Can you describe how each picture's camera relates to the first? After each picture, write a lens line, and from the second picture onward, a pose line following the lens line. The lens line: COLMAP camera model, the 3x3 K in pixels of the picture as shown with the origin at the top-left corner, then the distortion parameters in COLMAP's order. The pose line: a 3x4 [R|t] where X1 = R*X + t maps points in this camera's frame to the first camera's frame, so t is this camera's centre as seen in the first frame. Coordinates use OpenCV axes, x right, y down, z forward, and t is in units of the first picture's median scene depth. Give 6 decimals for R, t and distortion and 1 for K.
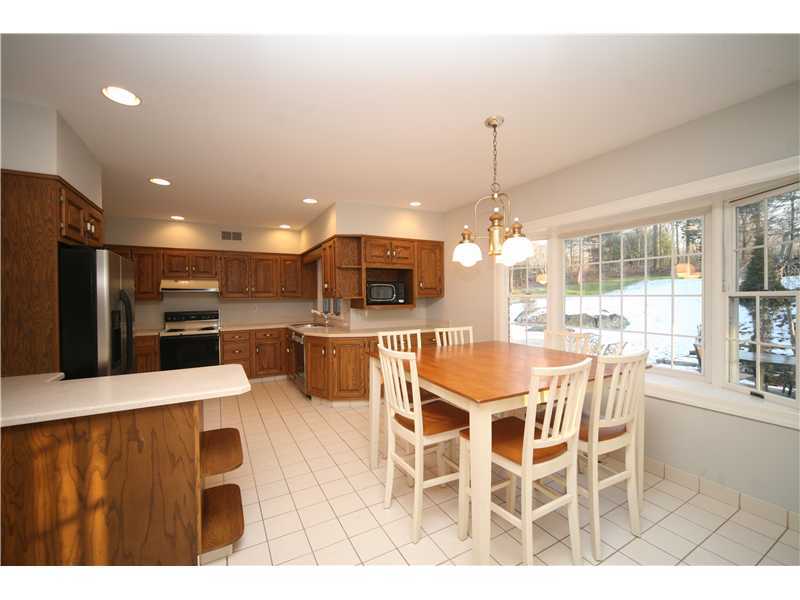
lens RADIAL K [[335.9, 0, 400.0], [0, 335.9, 300.0], [0, 0, 1]] dist [-0.000965, -0.000138]
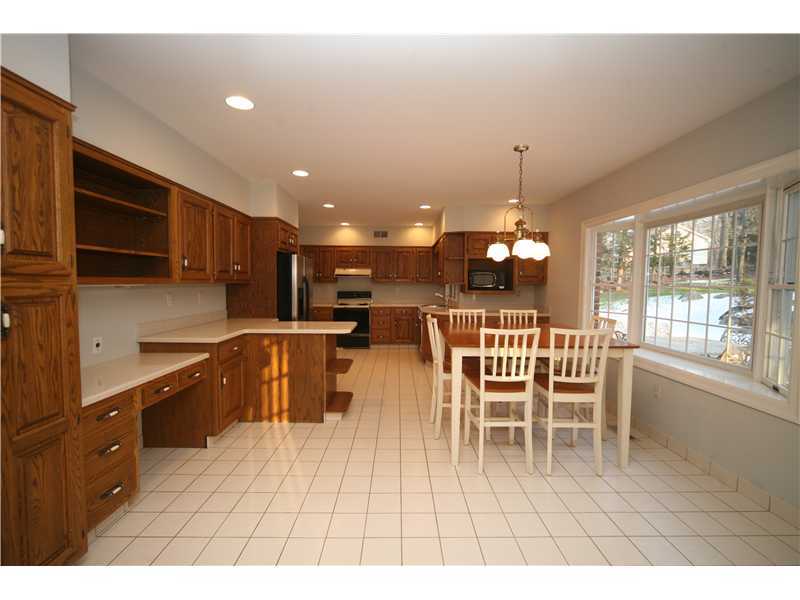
lens RADIAL K [[357.3, 0, 400.0], [0, 357.3, 300.0], [0, 0, 1]] dist [-0.001354, -0.000107]
pose [[0.877948, 0.041651, -0.476941, 0.300038], [-0.023015, 0.998728, 0.044853, -0.000556], [0.478203, -0.028401, 0.877790, -0.238922]]
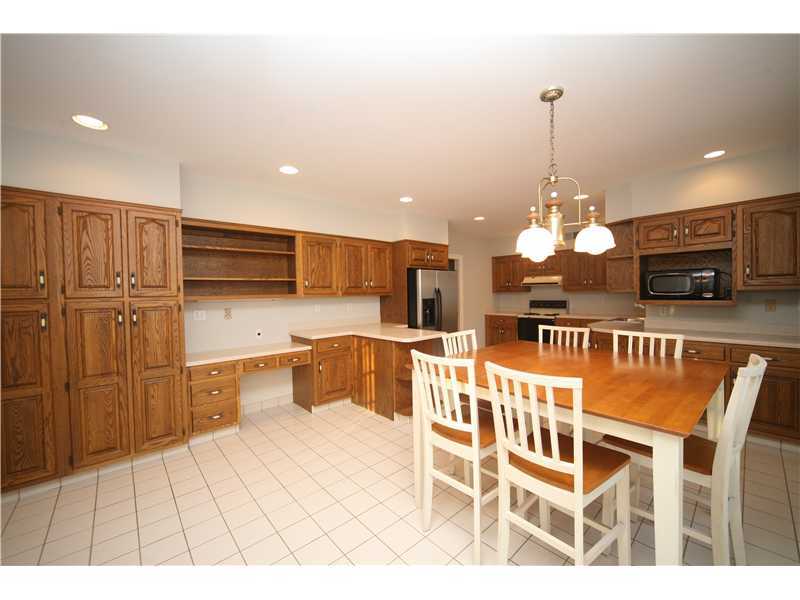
lens RADIAL K [[320.8, 0, 400.0], [0, 320.8, 300.0], [0, 0, 1]] dist [-0.003540, -0.000219]
pose [[0.220335, 0.030189, -0.974957, 0.559757], [0.004377, 0.999480, 0.031937, -0.012207], [0.975414, -0.011304, 0.220088, 0.231831]]
